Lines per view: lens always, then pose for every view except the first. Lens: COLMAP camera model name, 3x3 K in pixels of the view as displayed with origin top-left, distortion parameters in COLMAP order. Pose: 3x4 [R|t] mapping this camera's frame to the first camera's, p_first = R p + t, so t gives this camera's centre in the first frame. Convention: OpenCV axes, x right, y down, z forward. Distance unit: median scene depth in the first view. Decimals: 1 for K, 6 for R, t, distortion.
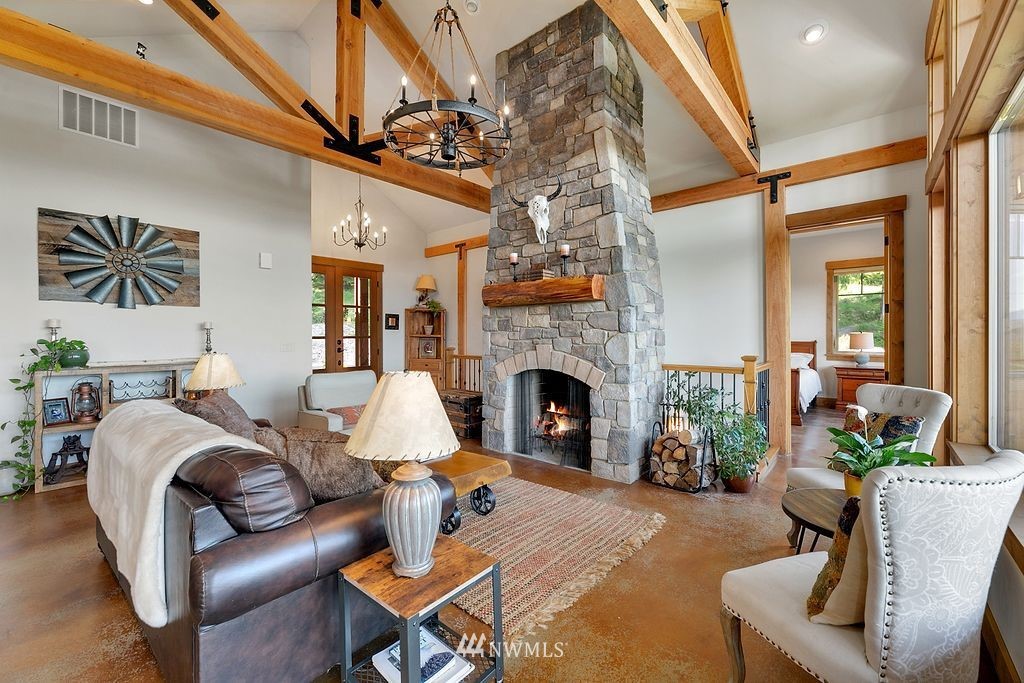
lens RADIAL K [[413.7, 0, 508.5], [0, 413.7, 332.7], [0, 0, 1]] dist [0.001328, 0.000519]
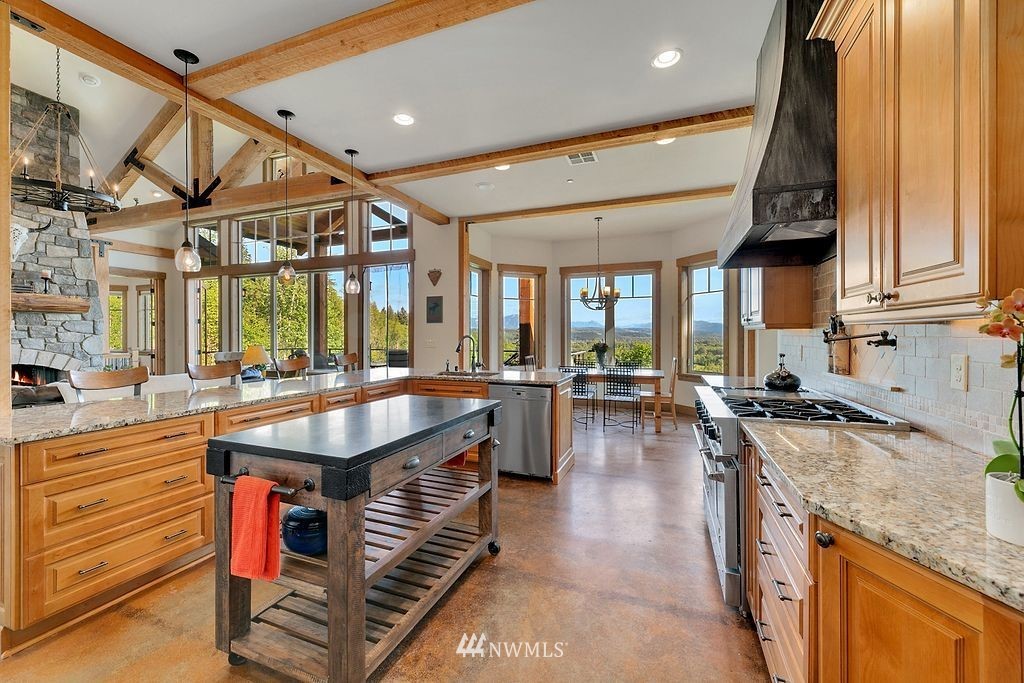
lens RADIAL K [[406.2, 0, 509.6], [0, 406.2, 336.5], [0, 0, 1]] dist [-0.000635, -0.000049]
pose [[-0.349080, 0.000794, 0.937093, -1.559449], [0.000087, 1.000000, -0.000815, 0.007070], [-0.937093, -0.000203, -0.349080, 0.037222]]
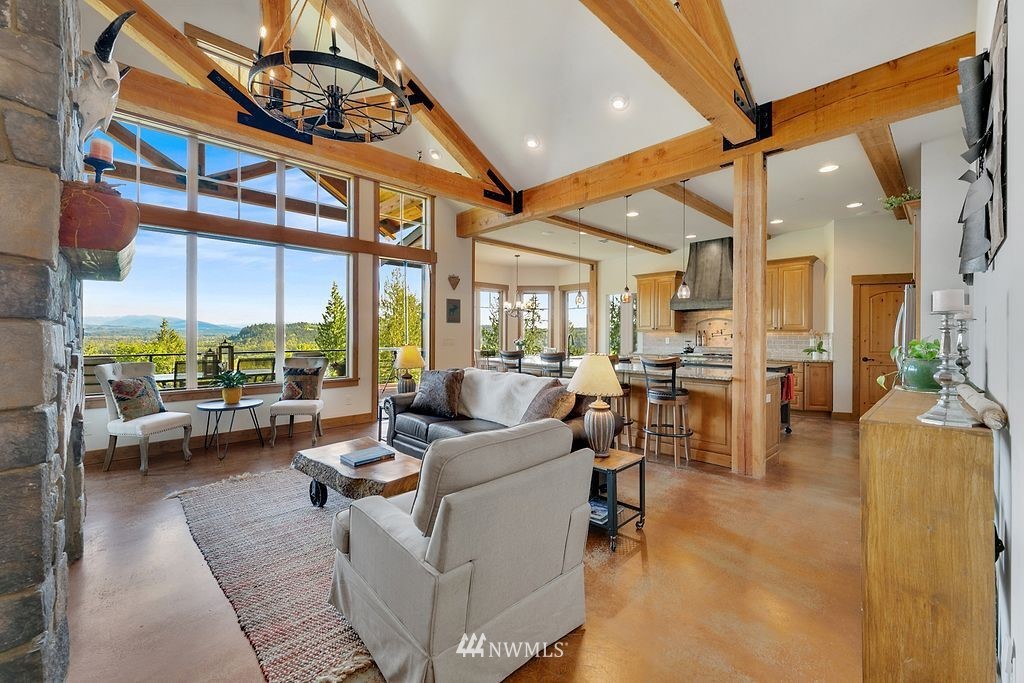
lens RADIAL K [[406.2, 0, 509.6], [0, 406.2, 336.5], [0, 0, 1]] dist [-0.000635, -0.000049]
pose [[-0.994813, 0.000605, 0.101716, -0.468979], [0.000796, 0.999998, 0.001834, 0.008982], [-0.101714, 0.001906, -0.994812, 1.415713]]
